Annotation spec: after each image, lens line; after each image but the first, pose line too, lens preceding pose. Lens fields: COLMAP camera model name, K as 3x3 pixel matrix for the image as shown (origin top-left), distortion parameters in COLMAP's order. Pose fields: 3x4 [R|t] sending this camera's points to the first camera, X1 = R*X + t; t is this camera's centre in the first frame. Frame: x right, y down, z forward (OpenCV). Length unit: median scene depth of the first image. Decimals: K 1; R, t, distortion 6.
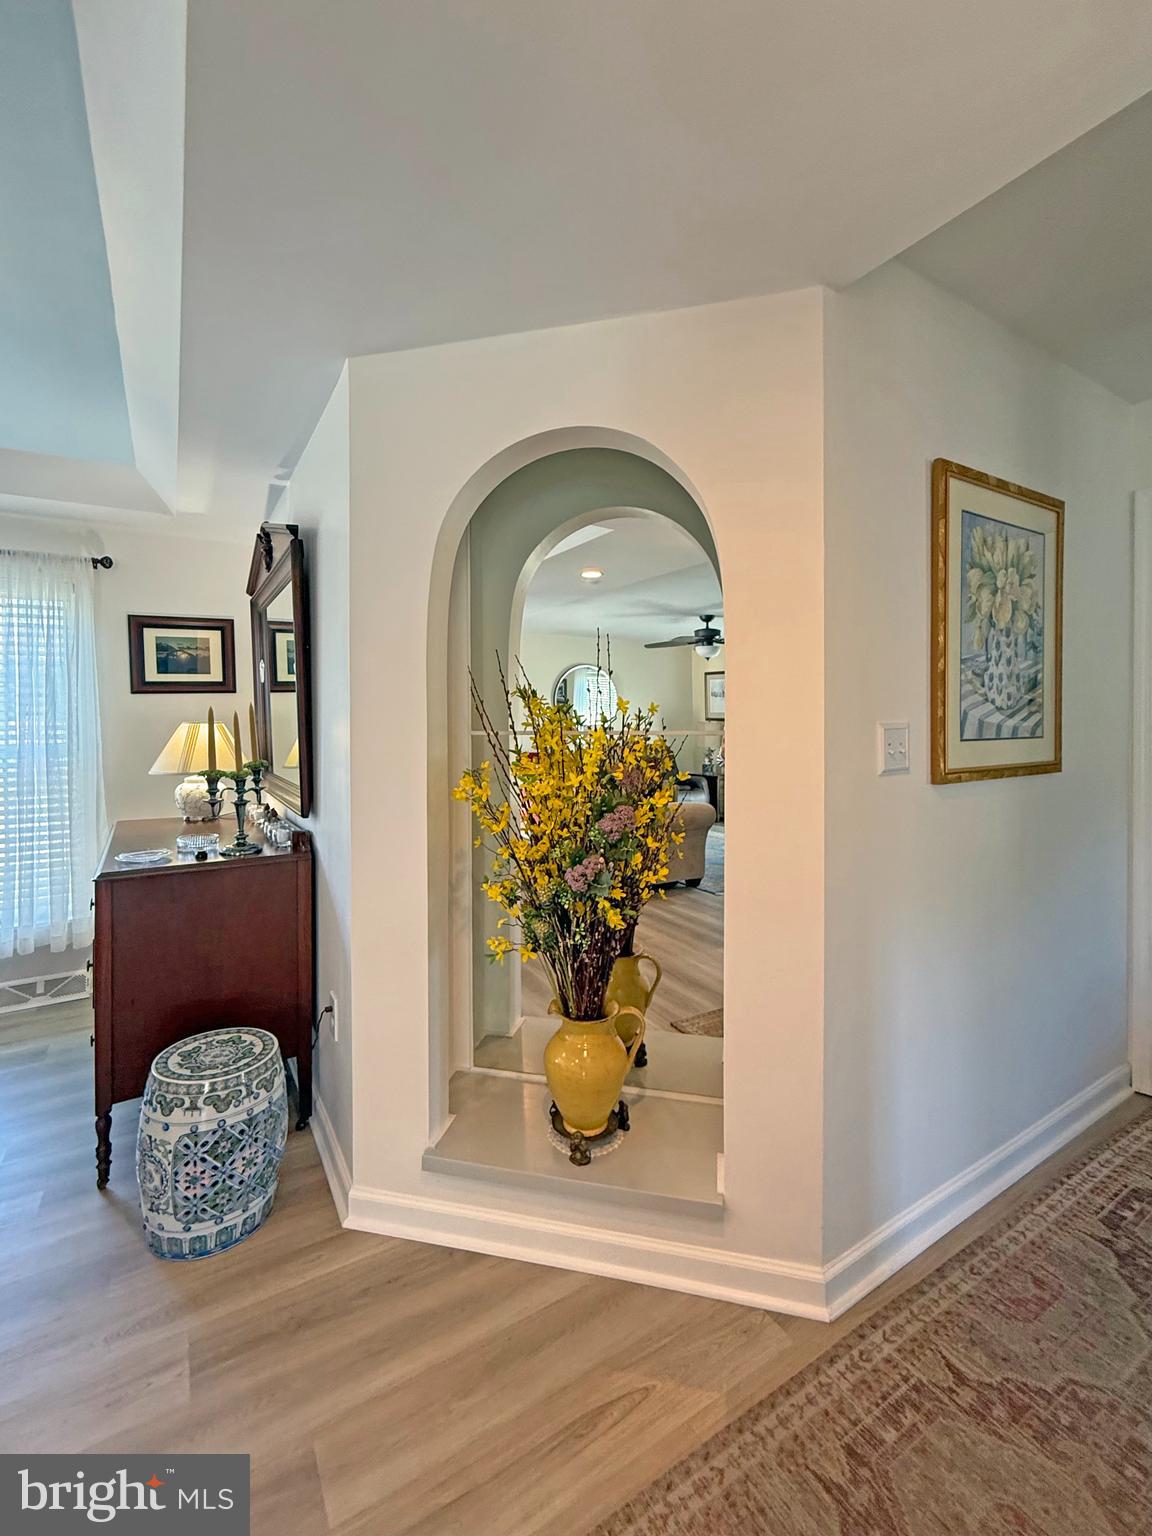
lens RADIAL K [[654.3, 0, 577.6], [0, 654.3, 728.7], [0, 0, 1]] dist [-0.001832, -0.000235]
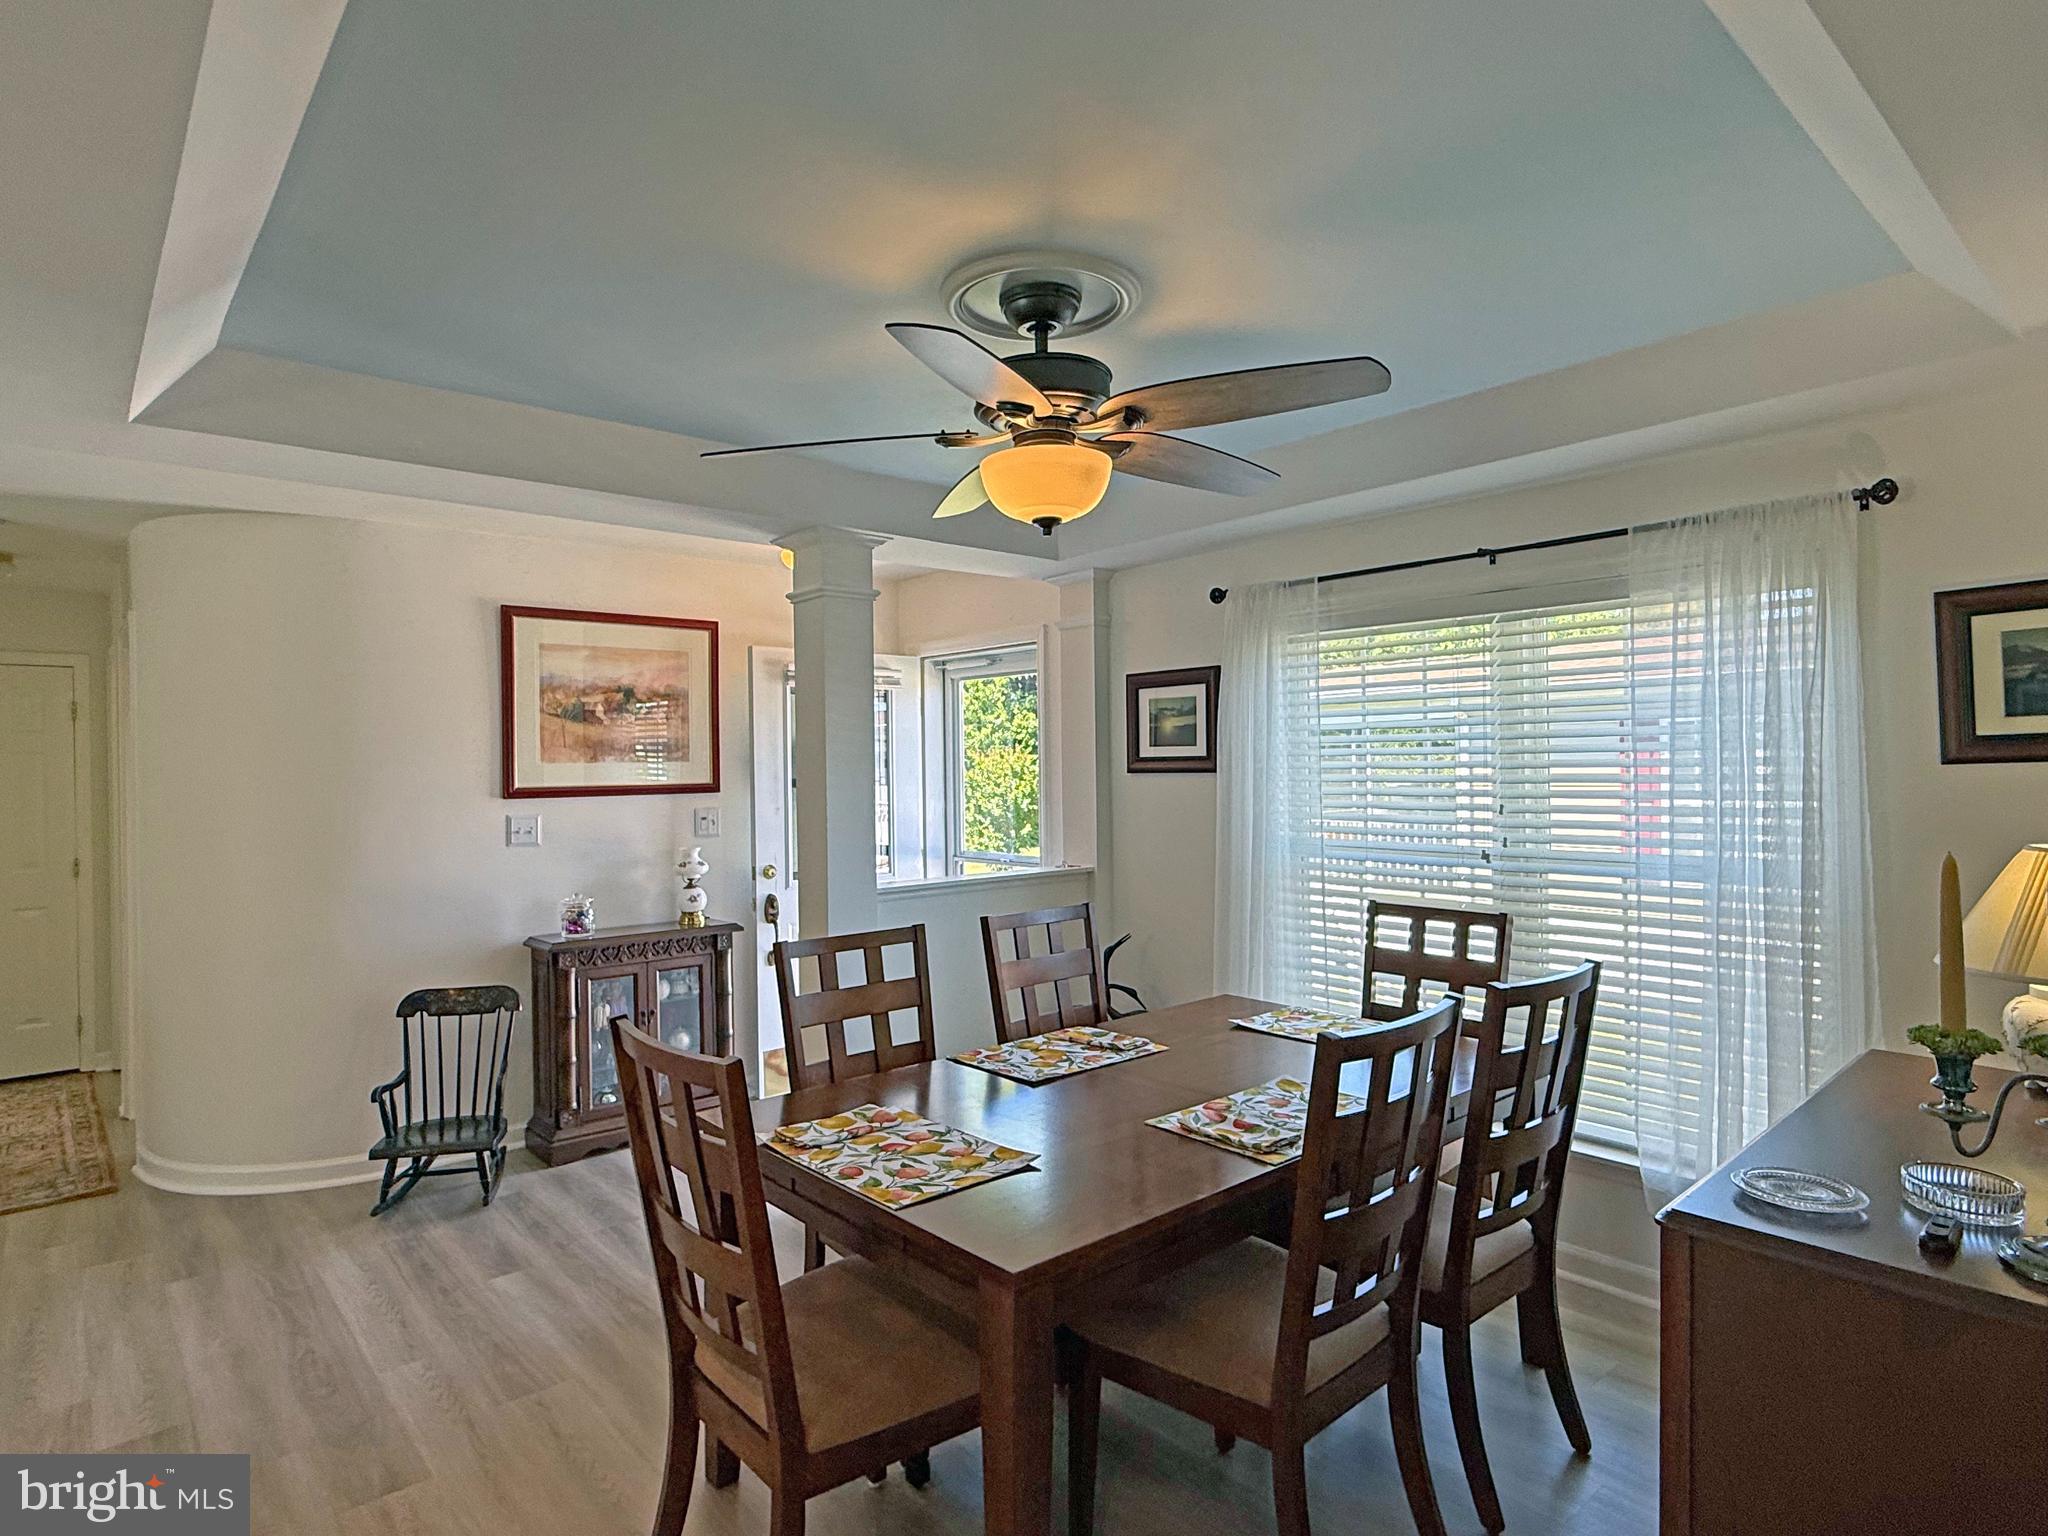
lens RADIAL K [[1117.9, 0, 1021.3], [0, 1117.9, 771.6], [0, 0, 1]] dist [0.000056, 0.001259]
pose [[0.168137, 0.006834, -0.985740, -0.021104], [-0.004247, 0.999972, 0.006209, -0.050474], [0.985754, 0.003142, 0.168161, 0.235932]]
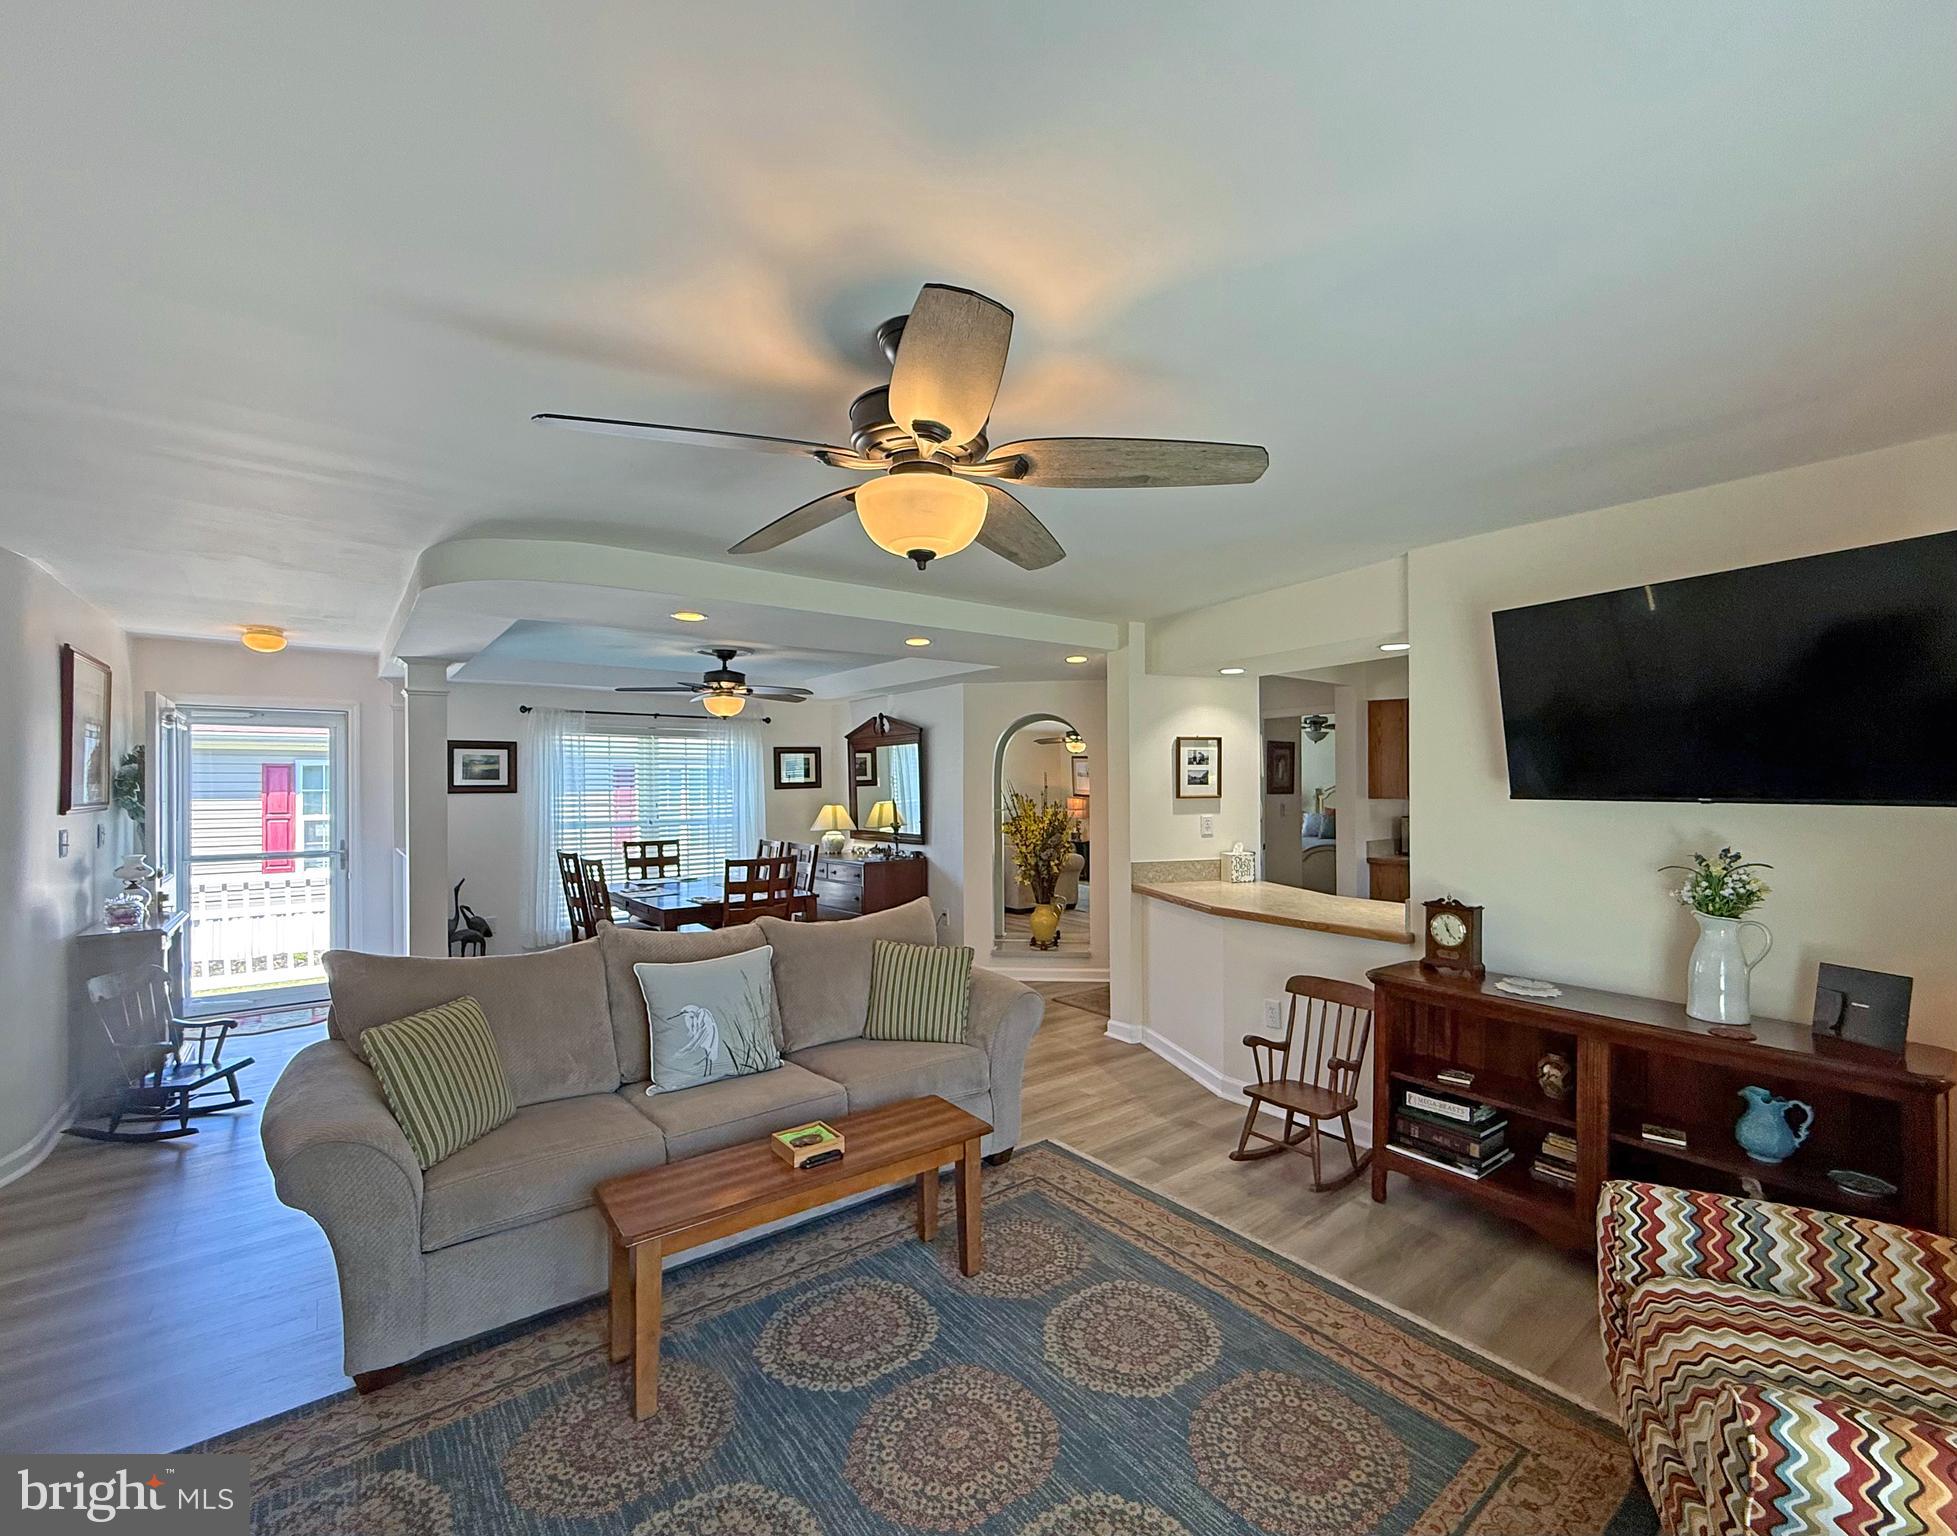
lens RADIAL K [[843.0, 0, 1014.1], [0, 843.0, 779.0], [0, 0, 1]] dist [0.000047, -0.000066]
pose [[0.991230, -0.002016, 0.132129, -0.328132], [0.005391, 0.999668, -0.025192, -0.018993], [-0.132035, 0.025683, 0.990912, -1.453659]]
